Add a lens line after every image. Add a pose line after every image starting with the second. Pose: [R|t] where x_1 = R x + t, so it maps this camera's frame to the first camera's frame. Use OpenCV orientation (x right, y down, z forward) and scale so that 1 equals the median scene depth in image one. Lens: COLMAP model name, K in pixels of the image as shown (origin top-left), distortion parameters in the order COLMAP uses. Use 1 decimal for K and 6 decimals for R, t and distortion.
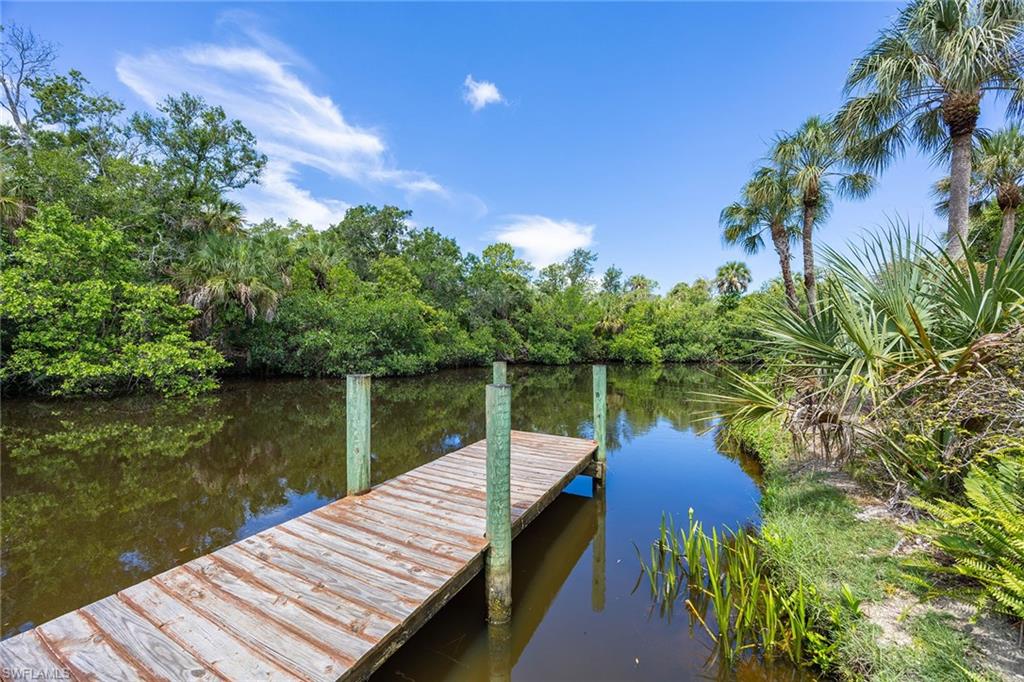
lens RADIAL K [[394.1, 0, 516.7], [0, 394.1, 340.6], [0, 0, 1]] dist [0.003000, 0.000111]
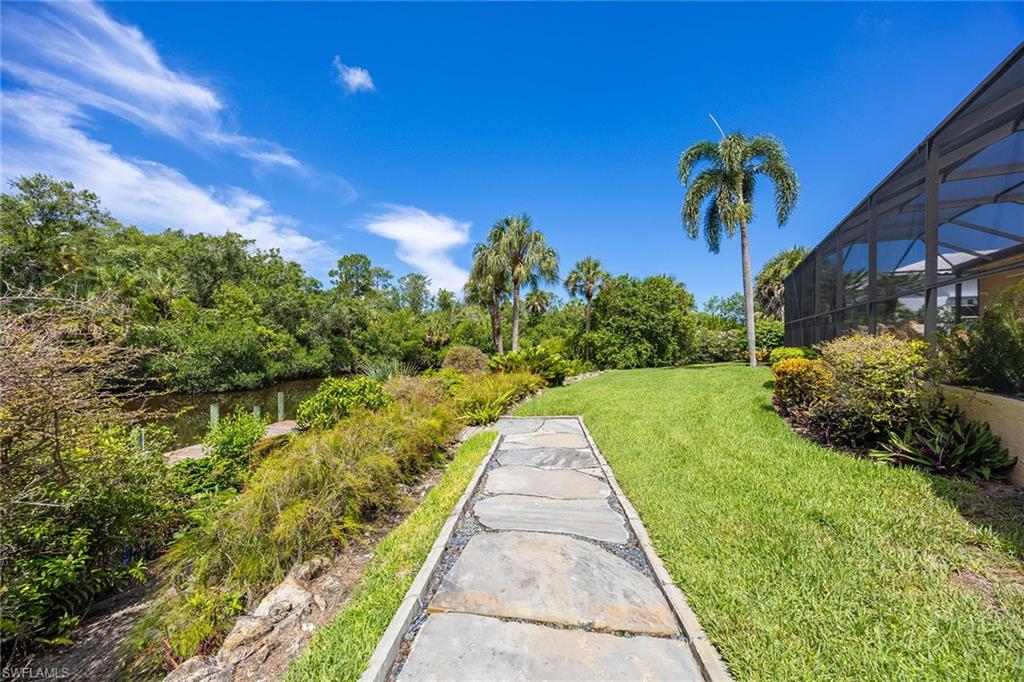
lens RADIAL K [[387.0, 0, 519.2], [0, 387.0, 353.2], [0, 0, 1]] dist [0.000100, -0.000513]
pose [[0.949068, -0.009855, 0.314916, 0.166413], [-0.003304, 0.999144, 0.041224, -0.082840], [-0.315053, -0.040165, 0.948224, -0.478592]]
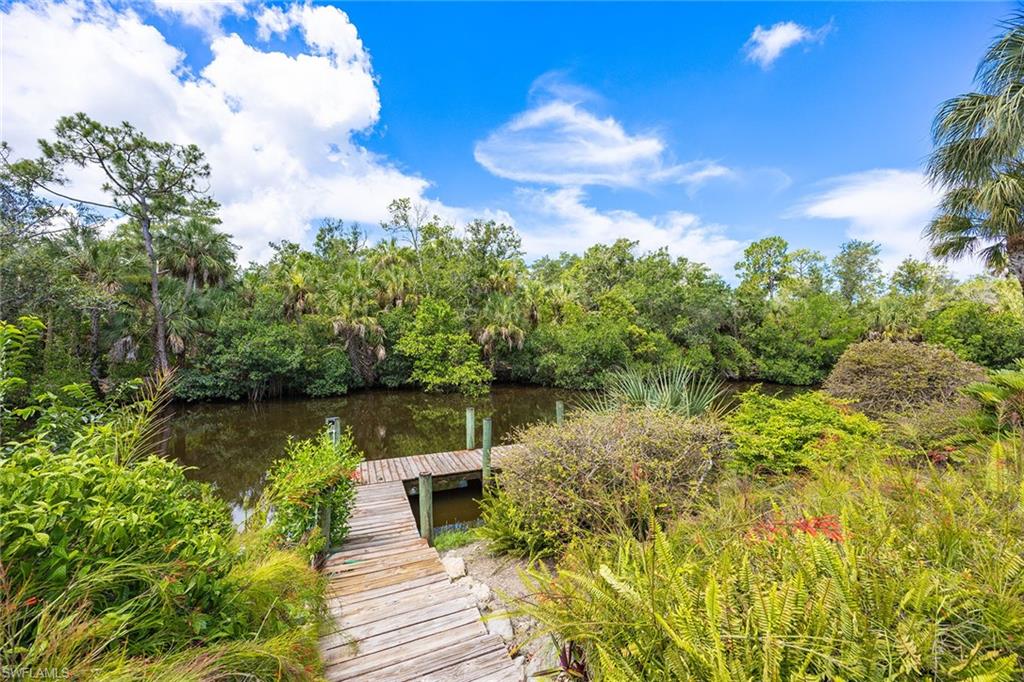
lens RADIAL K [[390.1, 0, 514.1], [0, 390.1, 339.6], [0, 0, 1]] dist [-0.001467, -0.000313]
pose [[0.768512, -0.010529, -0.639749, 0.274763], [0.009185, 0.999943, -0.005423, -0.065832], [0.639769, -0.001708, 0.768565, -0.150560]]
